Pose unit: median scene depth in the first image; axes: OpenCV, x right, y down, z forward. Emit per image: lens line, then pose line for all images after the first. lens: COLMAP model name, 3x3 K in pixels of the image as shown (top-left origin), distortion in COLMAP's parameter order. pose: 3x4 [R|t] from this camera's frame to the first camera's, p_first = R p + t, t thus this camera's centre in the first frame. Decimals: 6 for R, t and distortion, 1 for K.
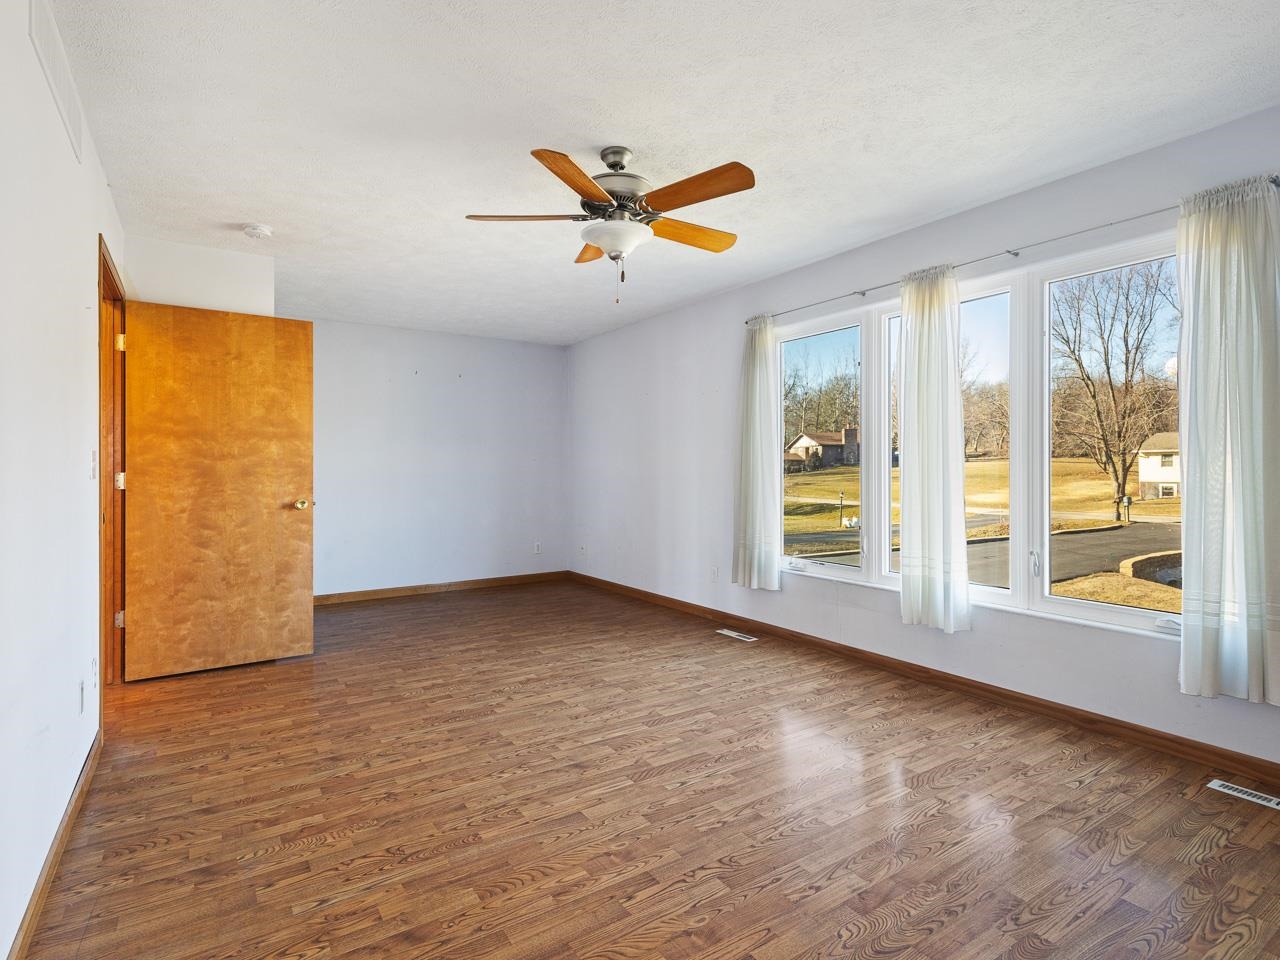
lens RADIAL K [[659.3, 0, 634.9], [0, 659.3, 474.2], [0, 0, 1]] dist [0.001590, -0.001976]
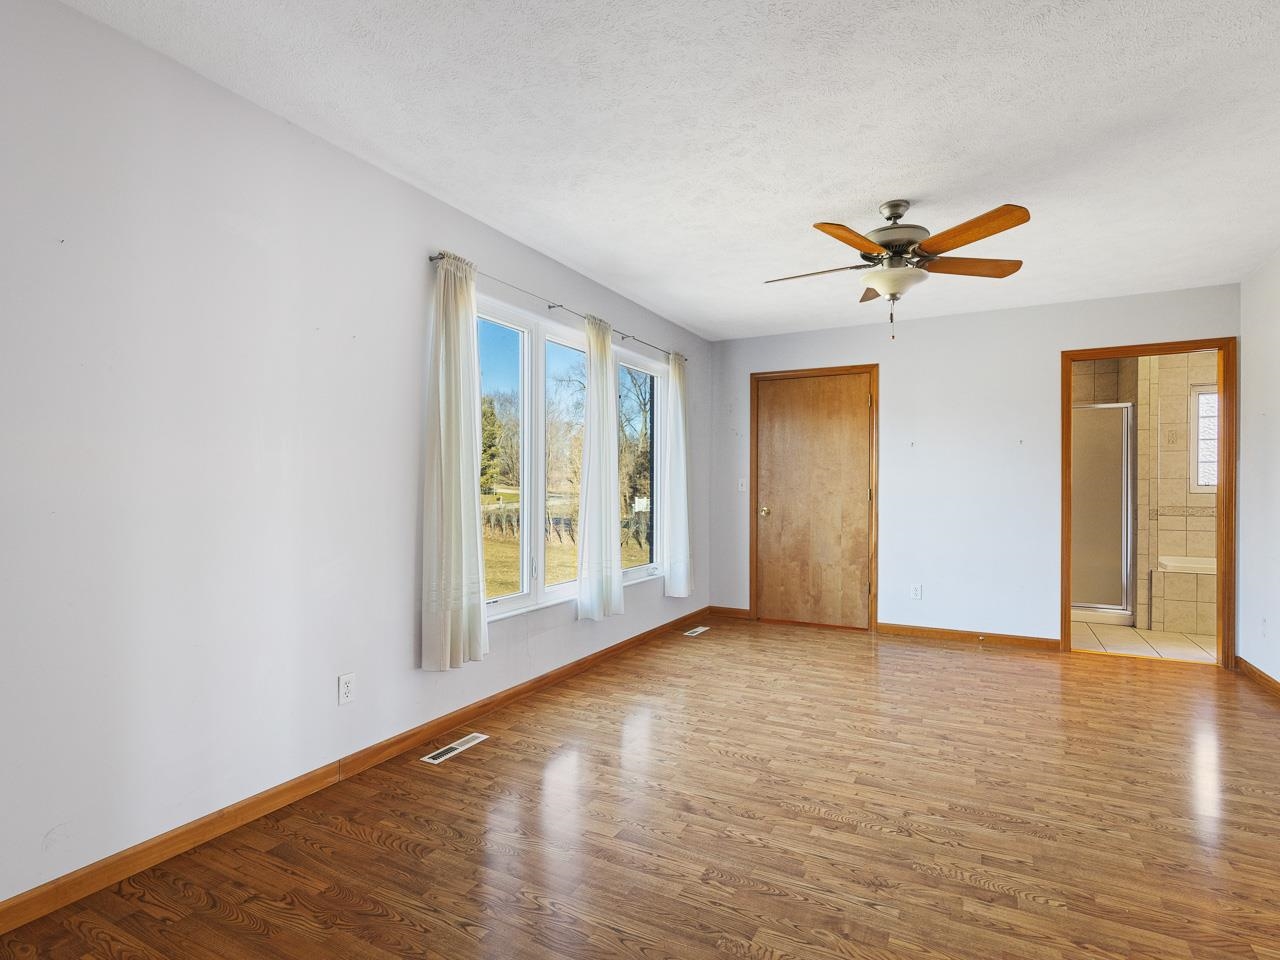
lens RADIAL K [[659.3, 0, 634.2], [0, 659.3, 486.5], [0, 0, 1]] dist [0.001590, -0.001976]
pose [[-0.471340, 0.003232, 0.881946, -0.738377], [0.005845, 0.999983, -0.000542, -0.007202], [-0.881932, 0.004899, -0.471351, 1.743582]]
